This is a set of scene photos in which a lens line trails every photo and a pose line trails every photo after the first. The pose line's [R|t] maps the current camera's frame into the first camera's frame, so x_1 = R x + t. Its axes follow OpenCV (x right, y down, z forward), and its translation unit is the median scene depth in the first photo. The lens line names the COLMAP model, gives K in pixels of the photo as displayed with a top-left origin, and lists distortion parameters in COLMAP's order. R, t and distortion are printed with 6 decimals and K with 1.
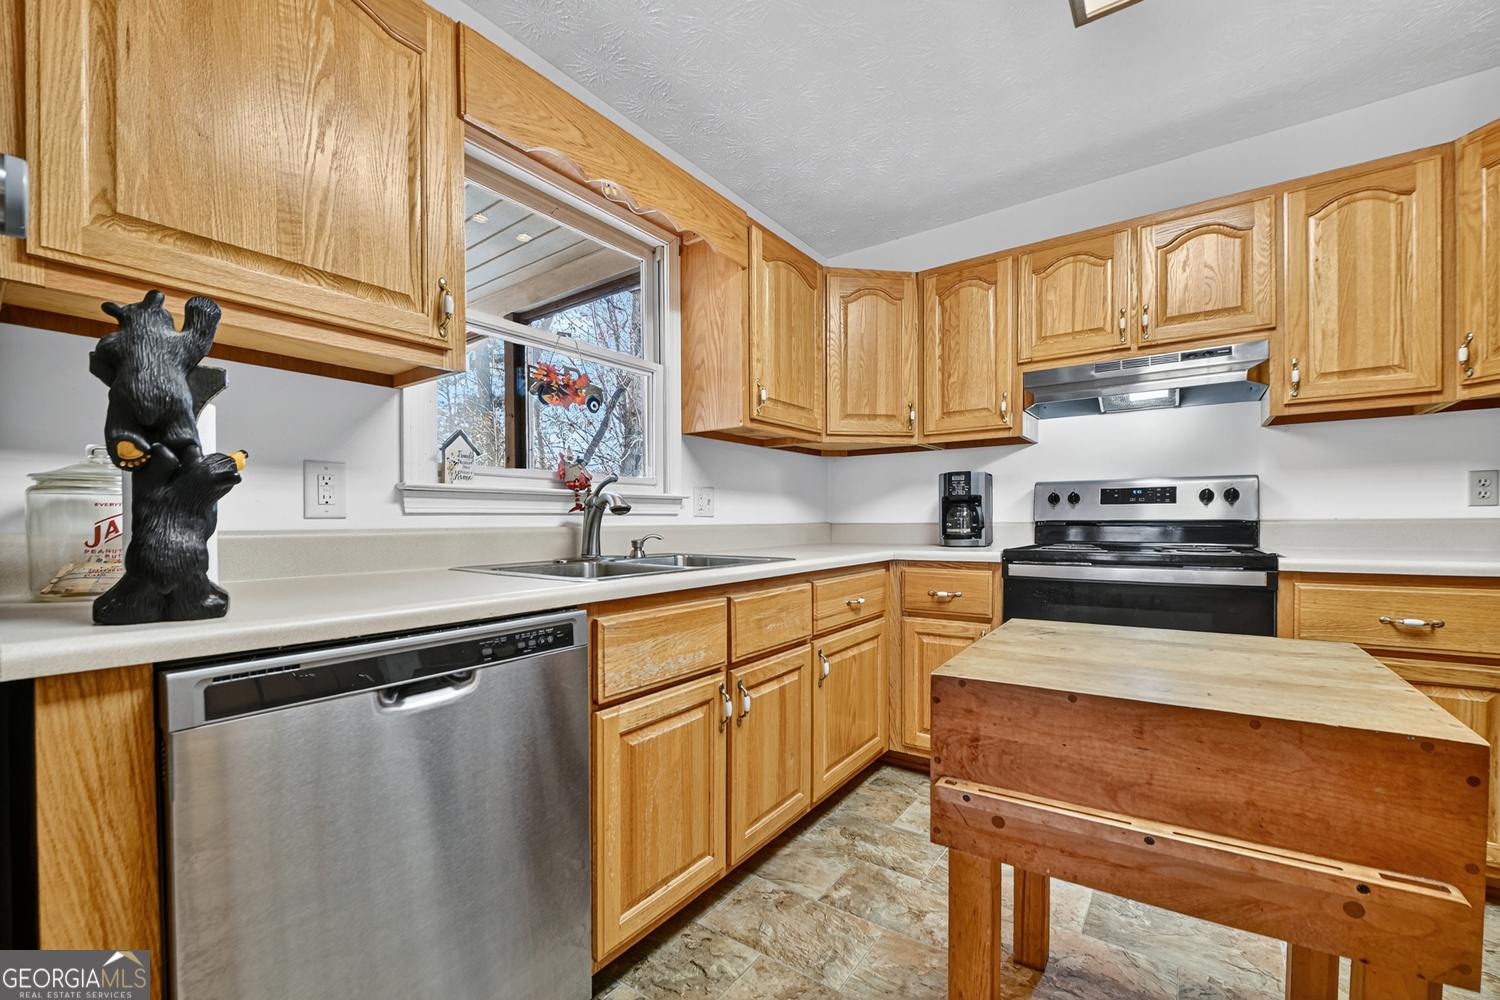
lens RADIAL K [[599.1, 0, 748.3], [0, 599.1, 526.1], [0, 0, 1]] dist [-0.022292, 0.000423]
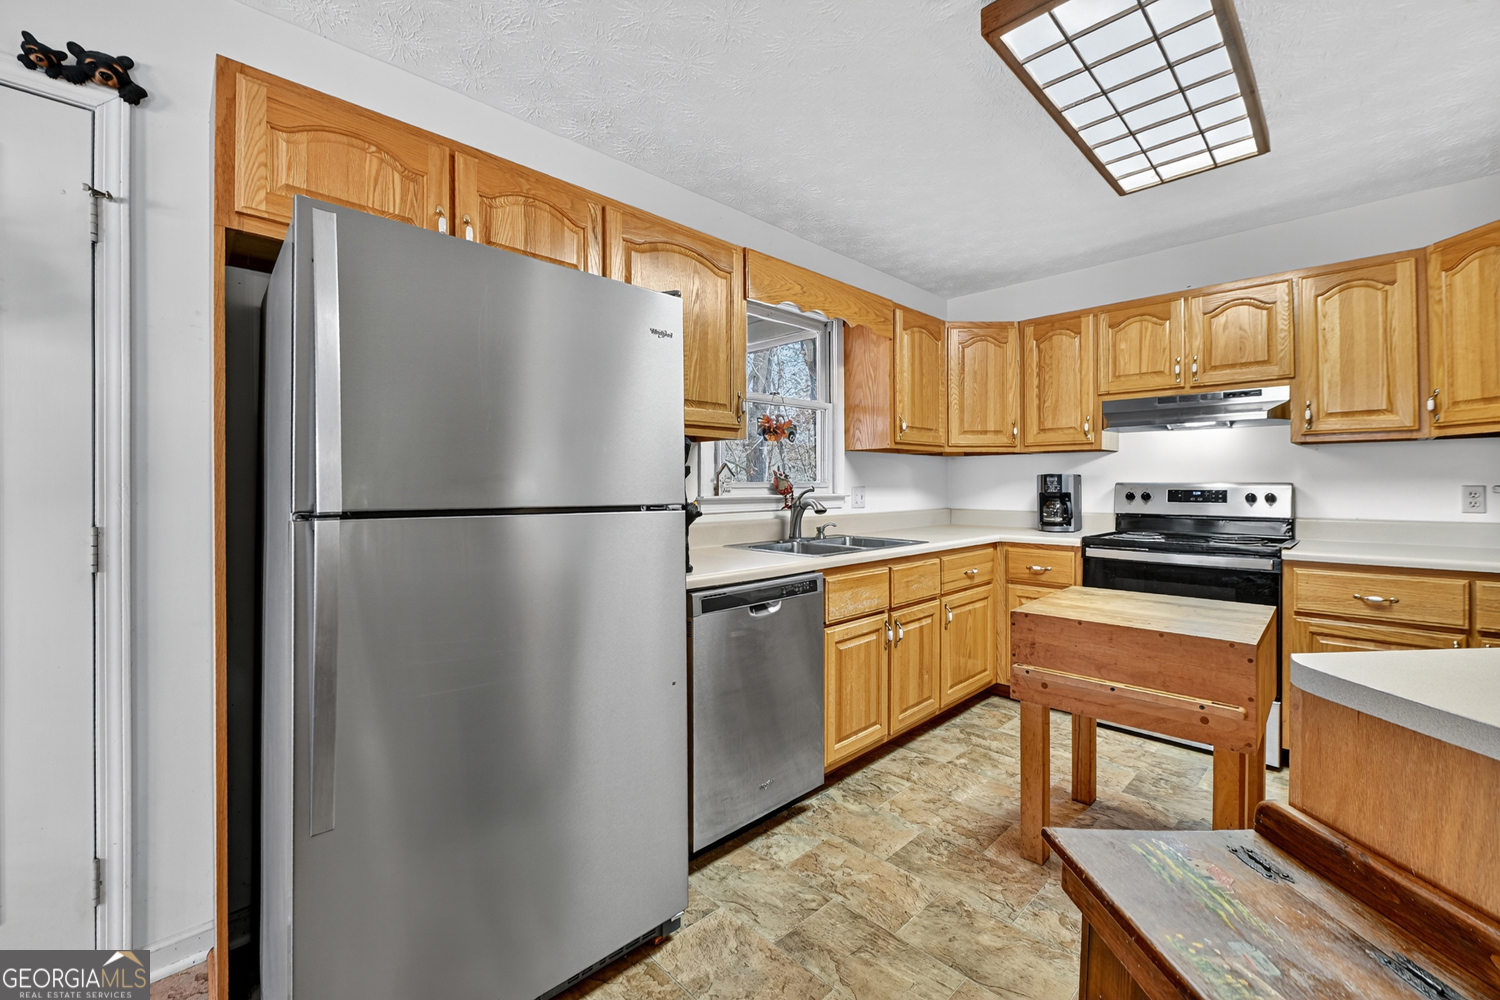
lens RADIAL K [[599.1, 0, 759.7], [0, 599.1, 470.1], [0, 0, 1]] dist [-0.022292, 0.000423]
pose [[0.987048, 0.004798, -0.160353, -0.095425], [-0.009993, 0.999450, -0.031609, -0.070820], [0.160113, 0.032802, 0.986554, -0.523009]]
